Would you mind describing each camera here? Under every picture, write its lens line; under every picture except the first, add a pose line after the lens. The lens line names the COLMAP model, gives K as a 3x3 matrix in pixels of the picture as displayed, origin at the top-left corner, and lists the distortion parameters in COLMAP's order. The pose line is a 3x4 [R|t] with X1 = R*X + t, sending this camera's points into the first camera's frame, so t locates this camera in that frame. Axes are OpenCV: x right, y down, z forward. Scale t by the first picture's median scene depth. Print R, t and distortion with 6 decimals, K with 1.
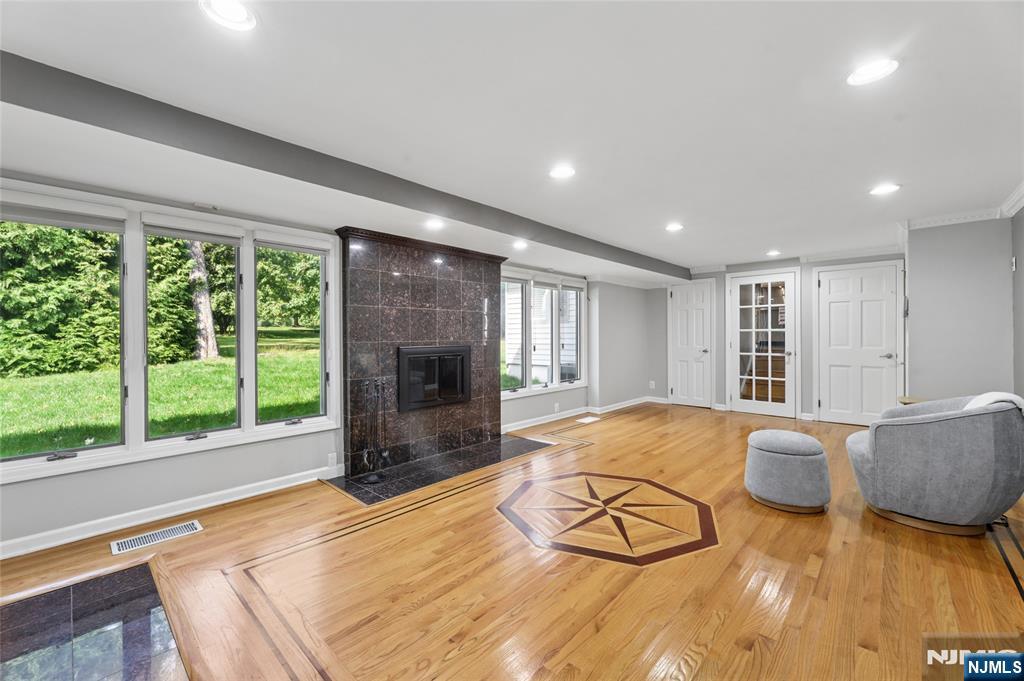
lens RADIAL K [[424.0, 0, 521.3], [0, 424.0, 335.7], [0, 0, 1]] dist [-0.000742, -0.001212]
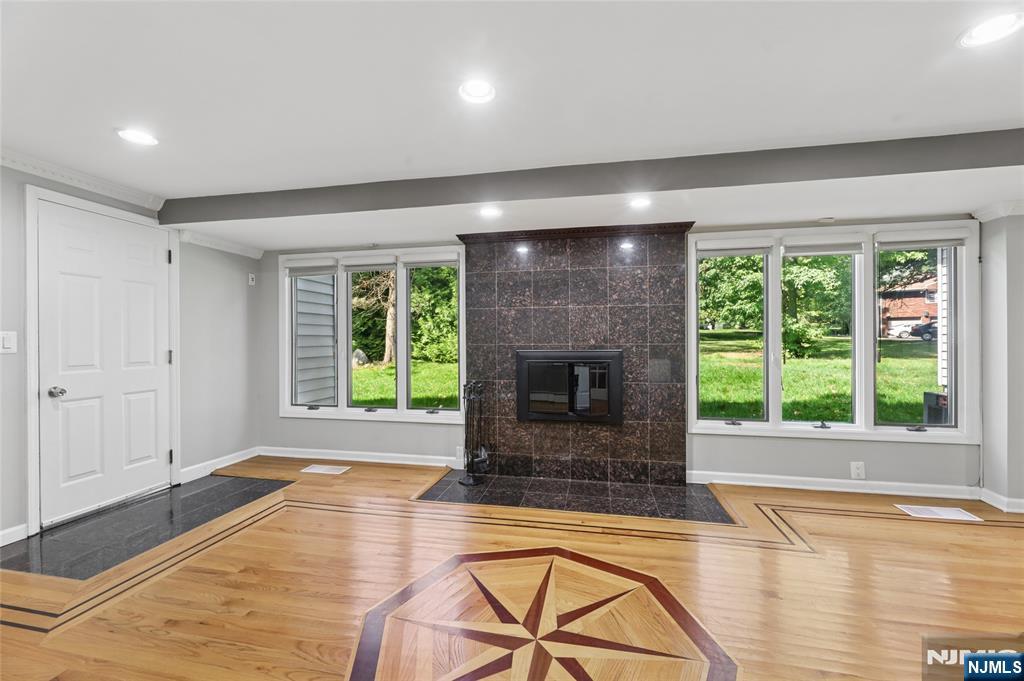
lens RADIAL K [[424.0, 0, 514.7], [0, 424.0, 340.1], [0, 0, 1]] dist [-0.000742, -0.001212]
pose [[0.494778, 0.003602, -0.869012, 0.508419], [0.000431, 0.999990, 0.004390, 0.000116], [0.869020, -0.002547, 0.494771, 0.524304]]
